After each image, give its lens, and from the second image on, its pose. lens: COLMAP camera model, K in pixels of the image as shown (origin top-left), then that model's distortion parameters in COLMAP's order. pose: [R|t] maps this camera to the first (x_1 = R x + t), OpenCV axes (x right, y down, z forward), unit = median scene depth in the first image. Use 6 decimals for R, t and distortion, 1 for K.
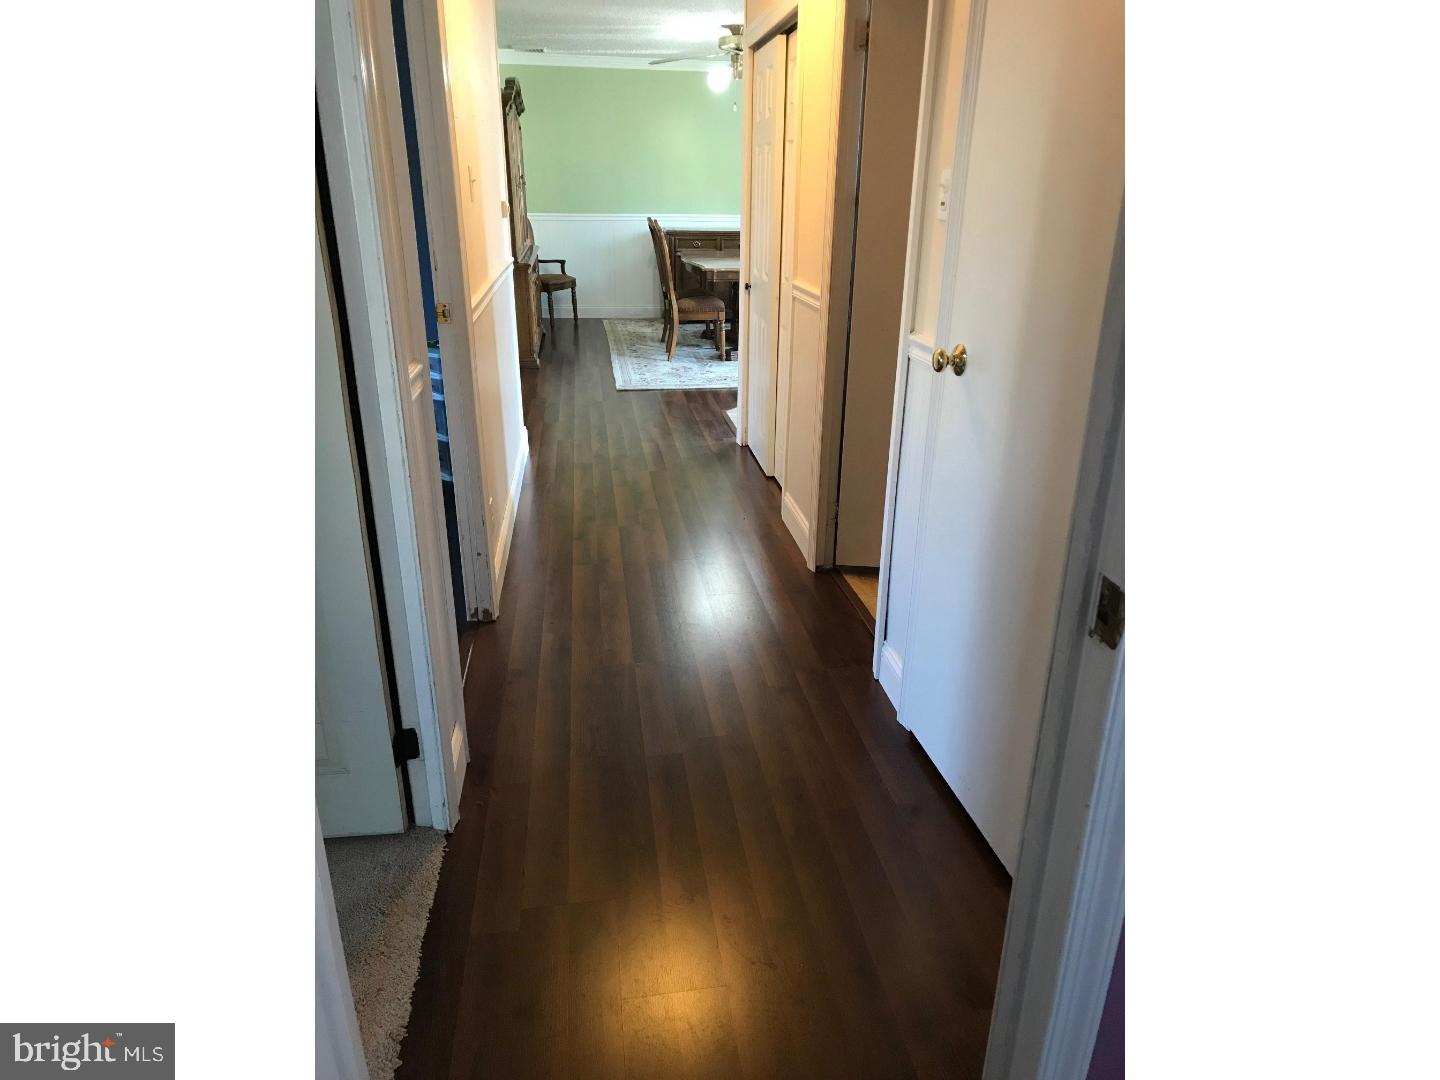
lens RADIAL K [[902.3, 0, 729.3], [0, 902.3, 535.0], [0, 0, 1]] dist [-0.006185, -0.000782]
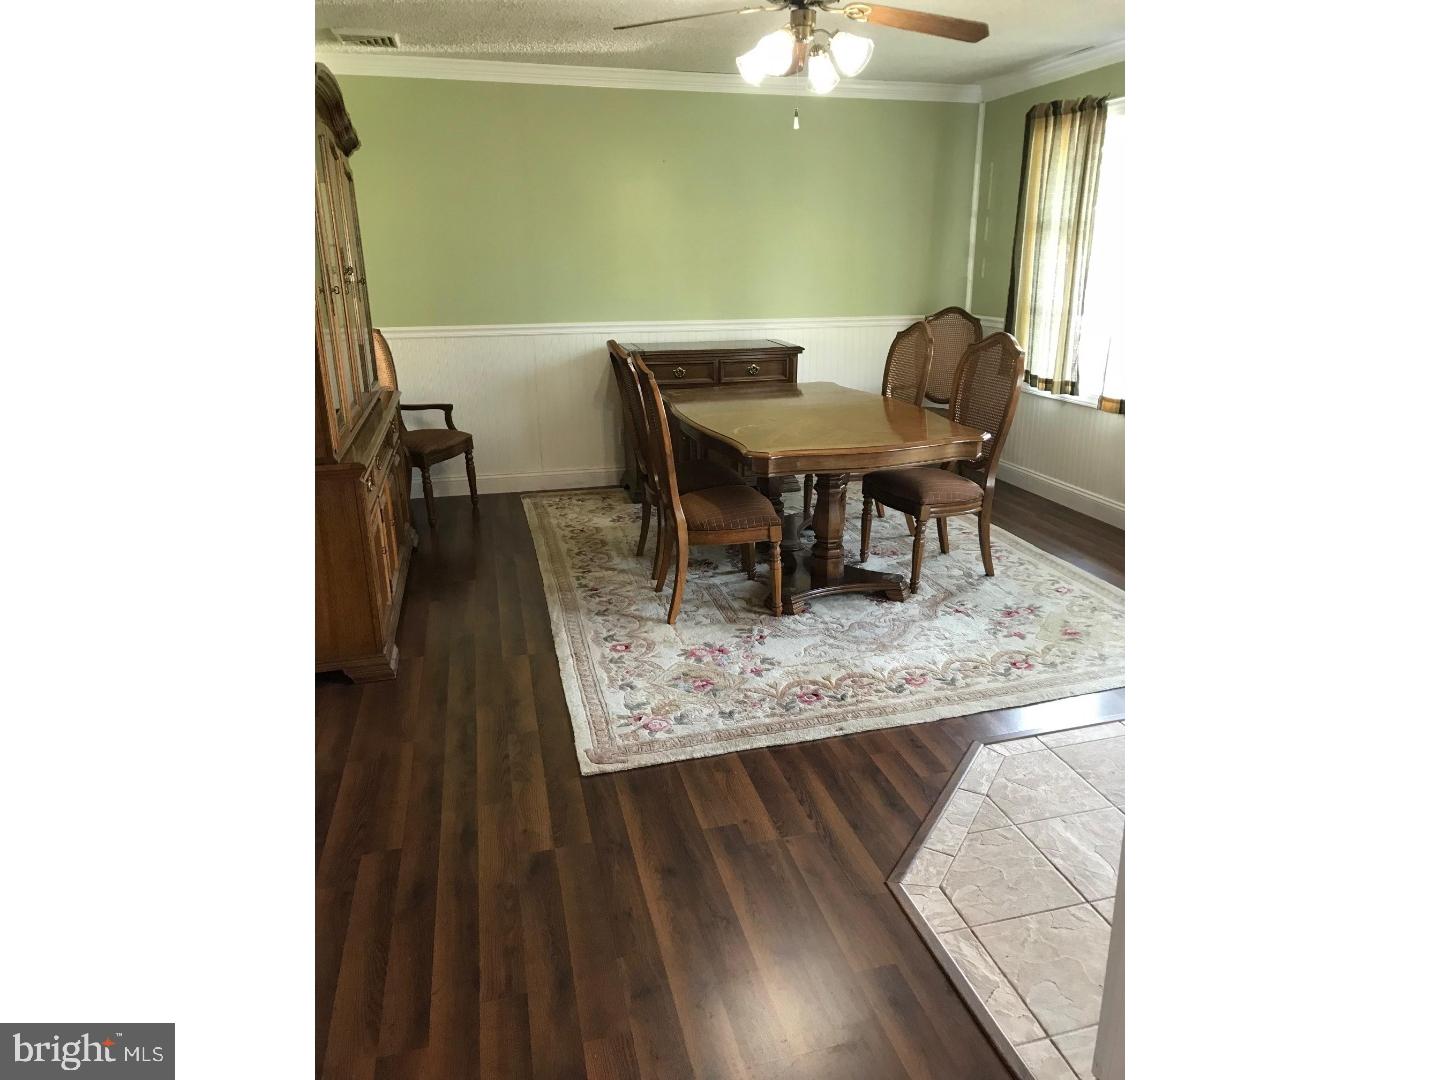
lens RADIAL K [[877.2, 0, 717.8], [0, 877.2, 483.4], [0, 0, 1]] dist [0.054742, -0.000256]
pose [[0.993699, -0.050449, 0.100086, -0.076849], [0.061673, 0.991745, -0.112419, -0.192048], [-0.093588, 0.117883, 0.988608, 0.460003]]
